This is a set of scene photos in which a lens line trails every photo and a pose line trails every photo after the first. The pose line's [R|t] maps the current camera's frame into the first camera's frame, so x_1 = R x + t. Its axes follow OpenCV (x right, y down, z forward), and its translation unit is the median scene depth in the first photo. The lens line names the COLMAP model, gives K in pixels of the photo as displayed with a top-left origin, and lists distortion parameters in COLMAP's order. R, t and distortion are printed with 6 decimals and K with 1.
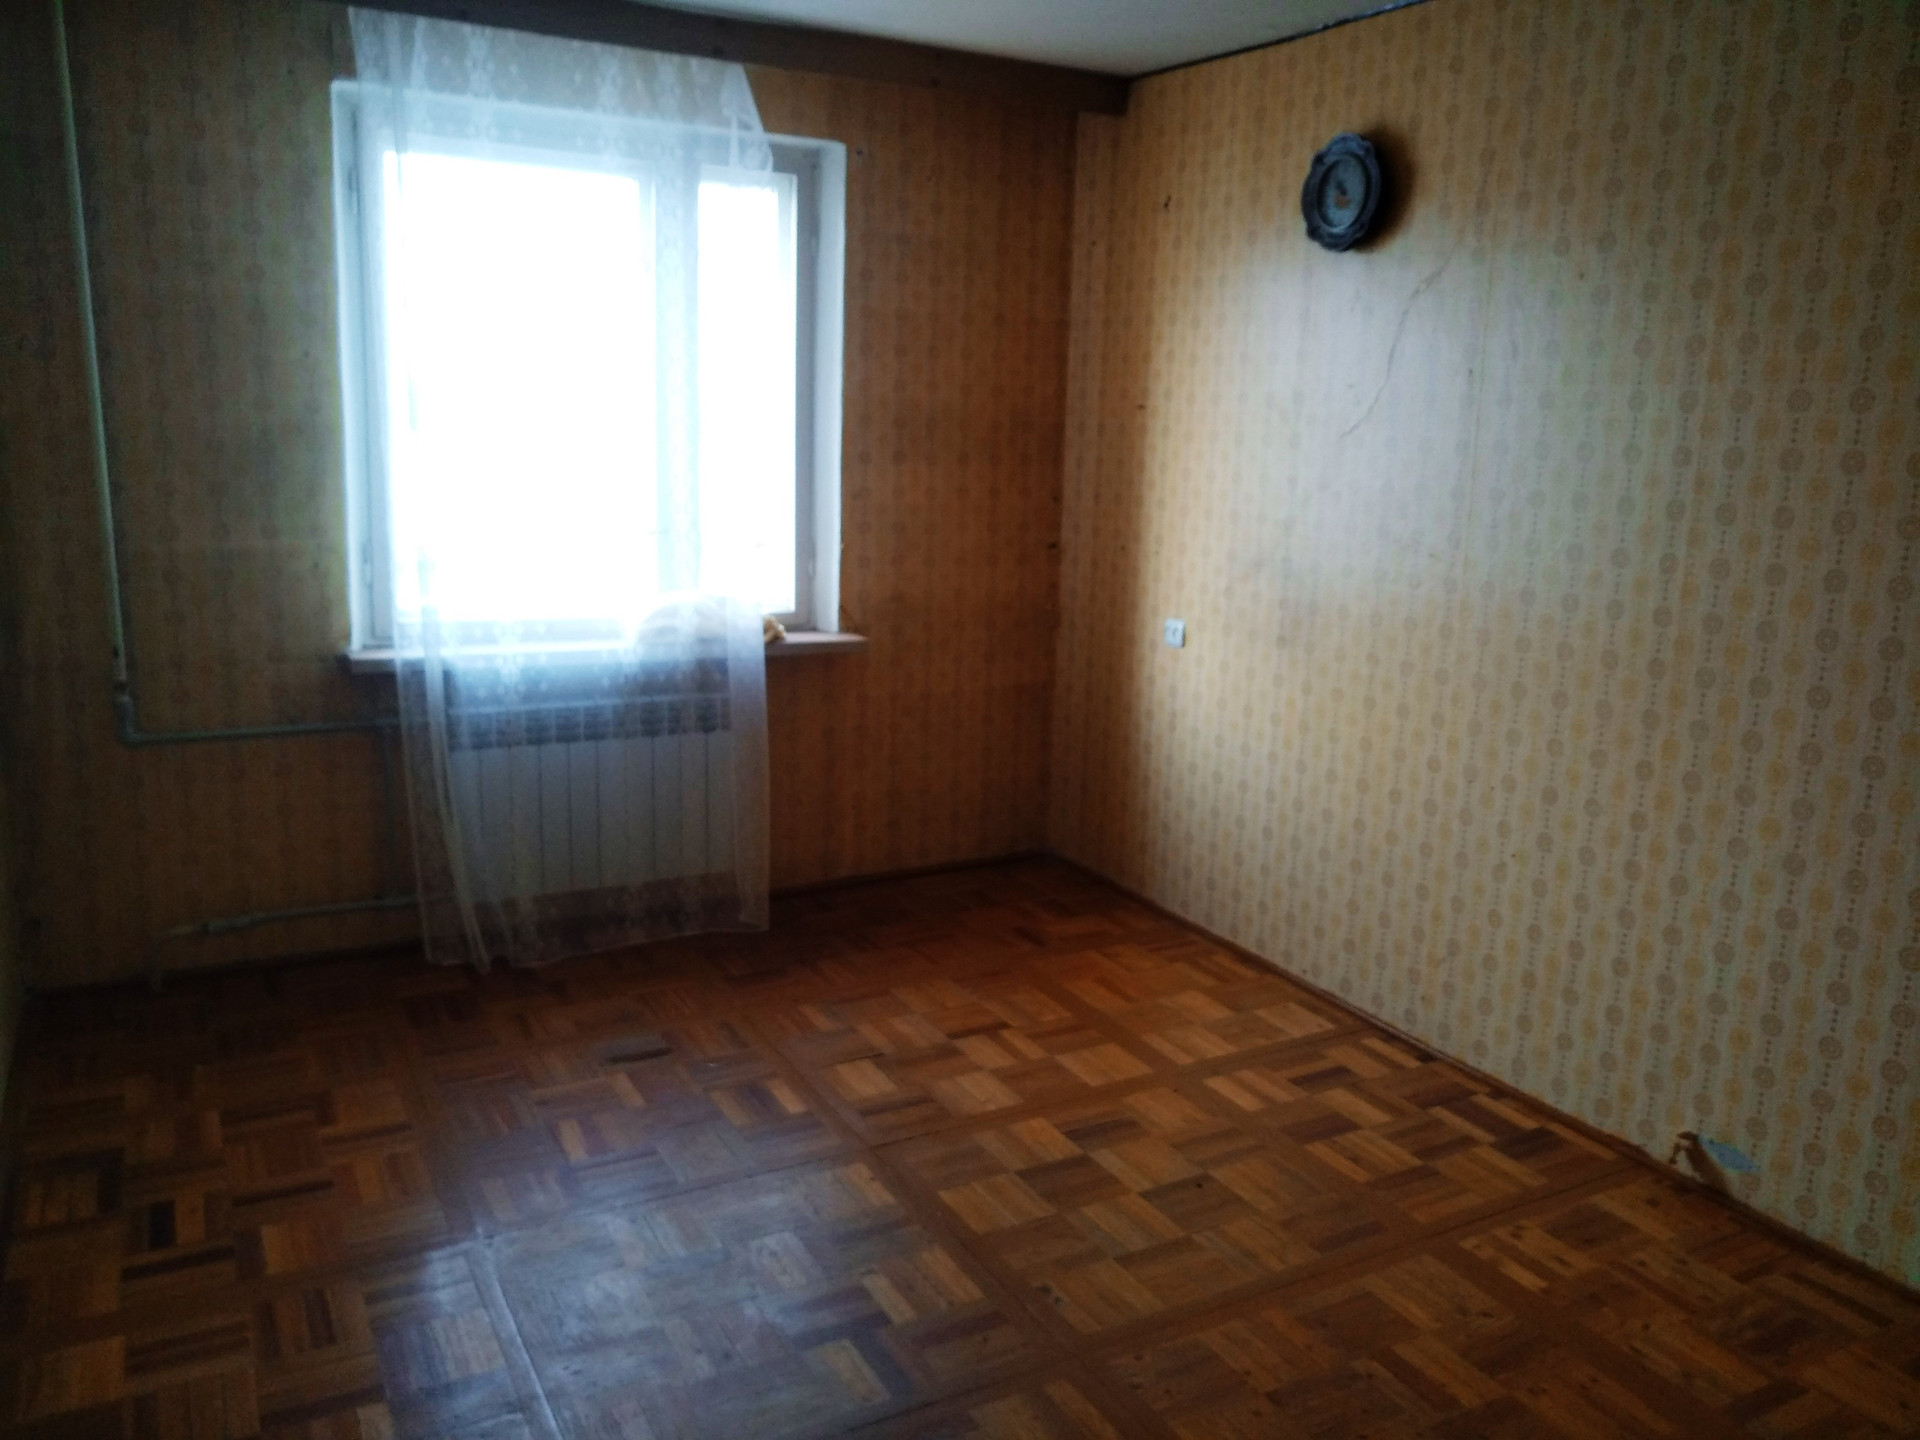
lens RADIAL K [[1493.3, 0, 961.0], [0, 1493.3, 715.9], [0, 0, 1]] dist [-0.035927, -0.000685]
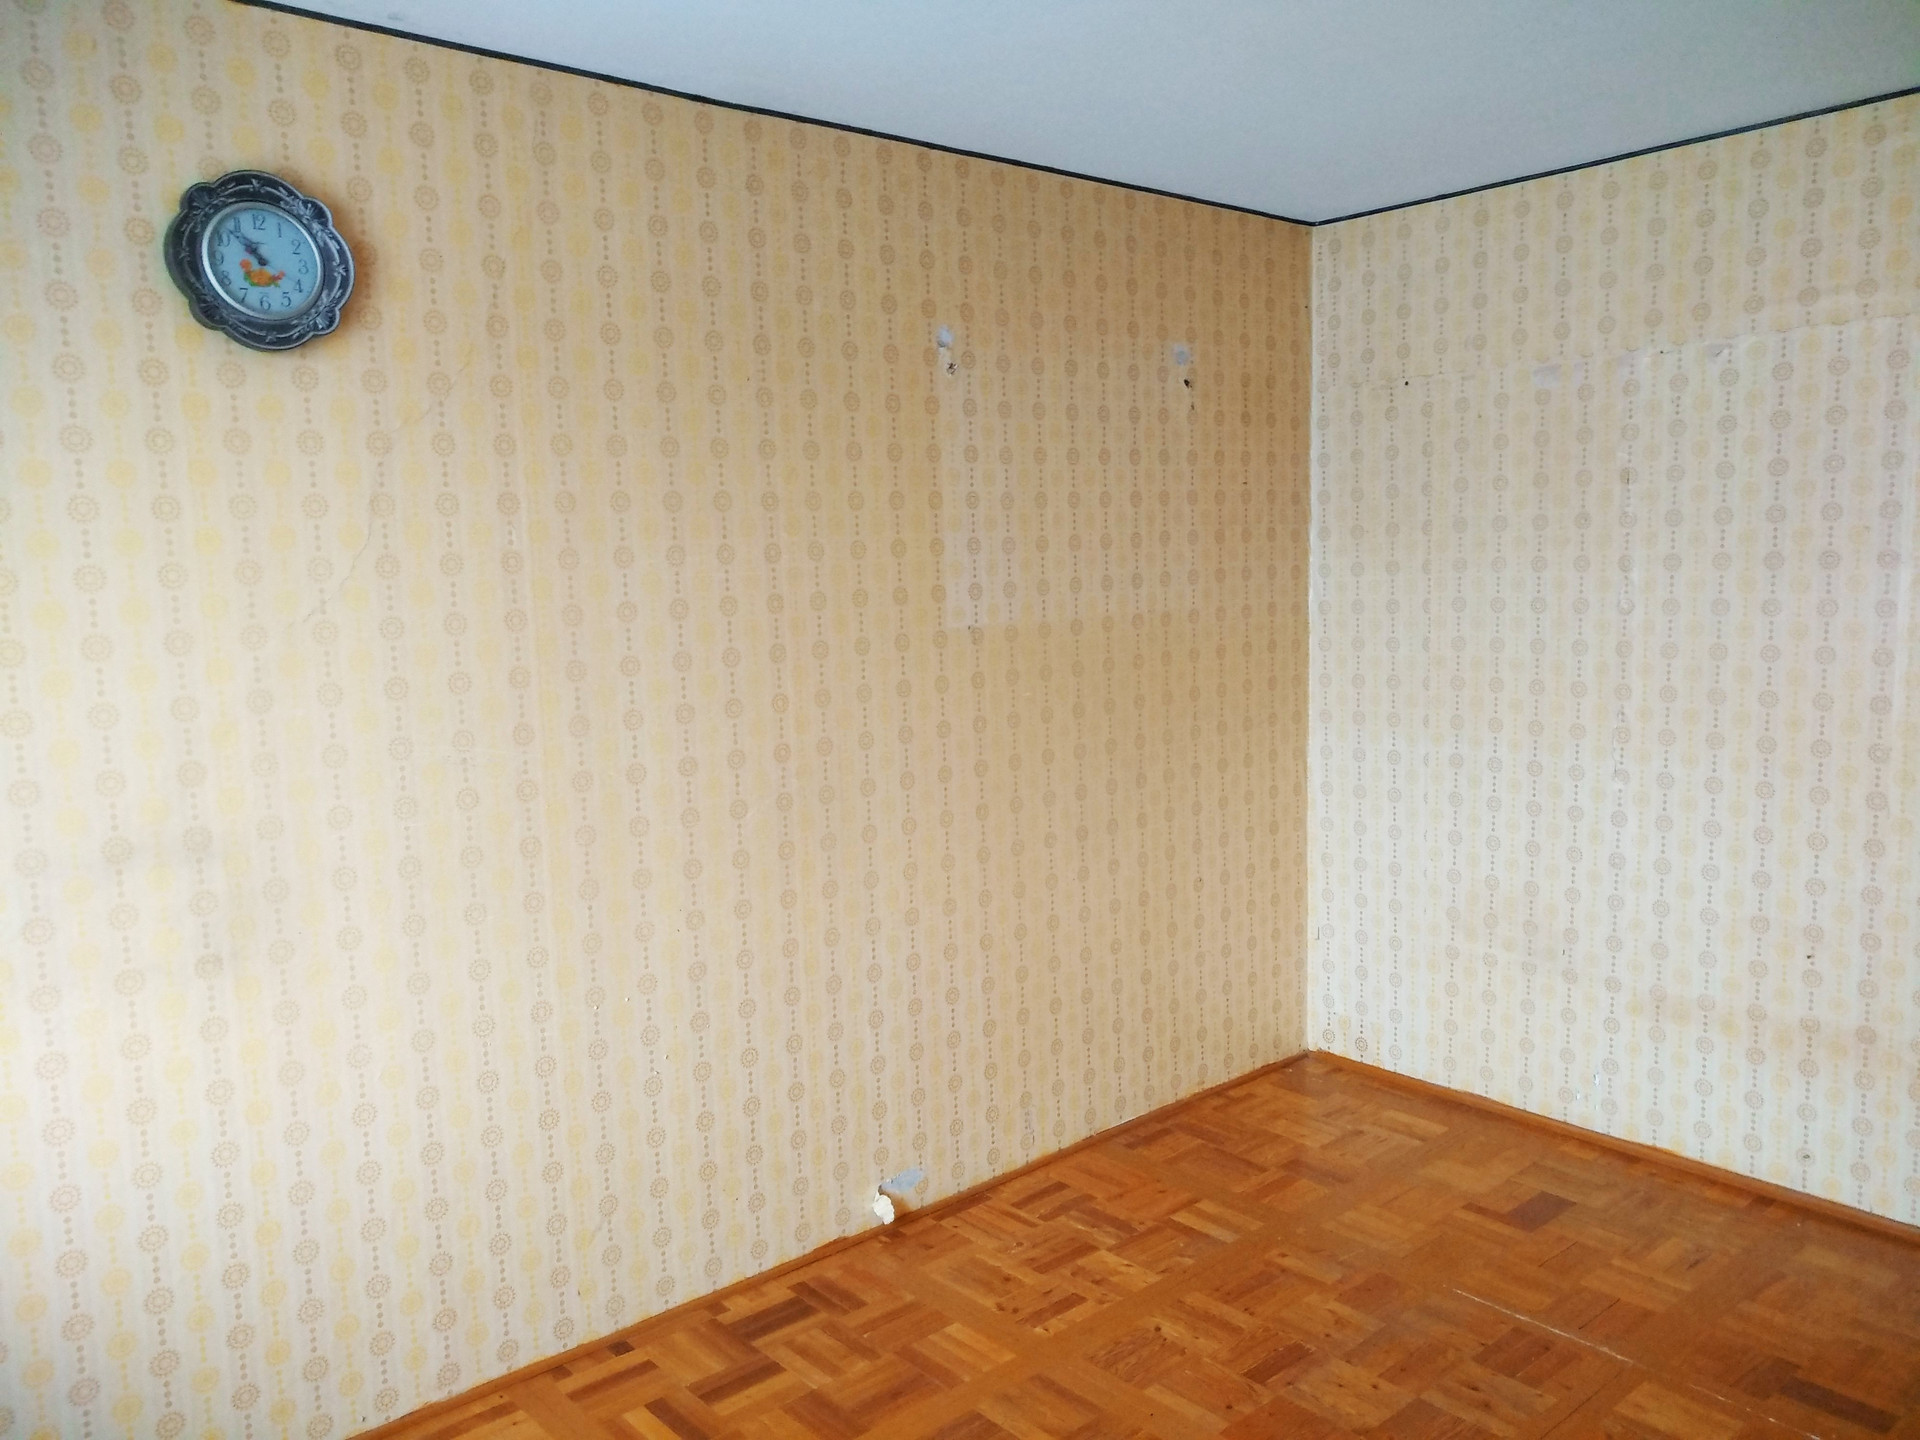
lens RADIAL K [[1493.3, 0, 961.5], [0, 1493.3, 723.5], [0, 0, 1]] dist [-0.035927, -0.000685]
pose [[-0.220479, -0.130542, 0.966617, -0.507509], [0.227457, 0.956800, 0.181098, -0.219333], [-0.948500, 0.259792, -0.181262, 0.940946]]
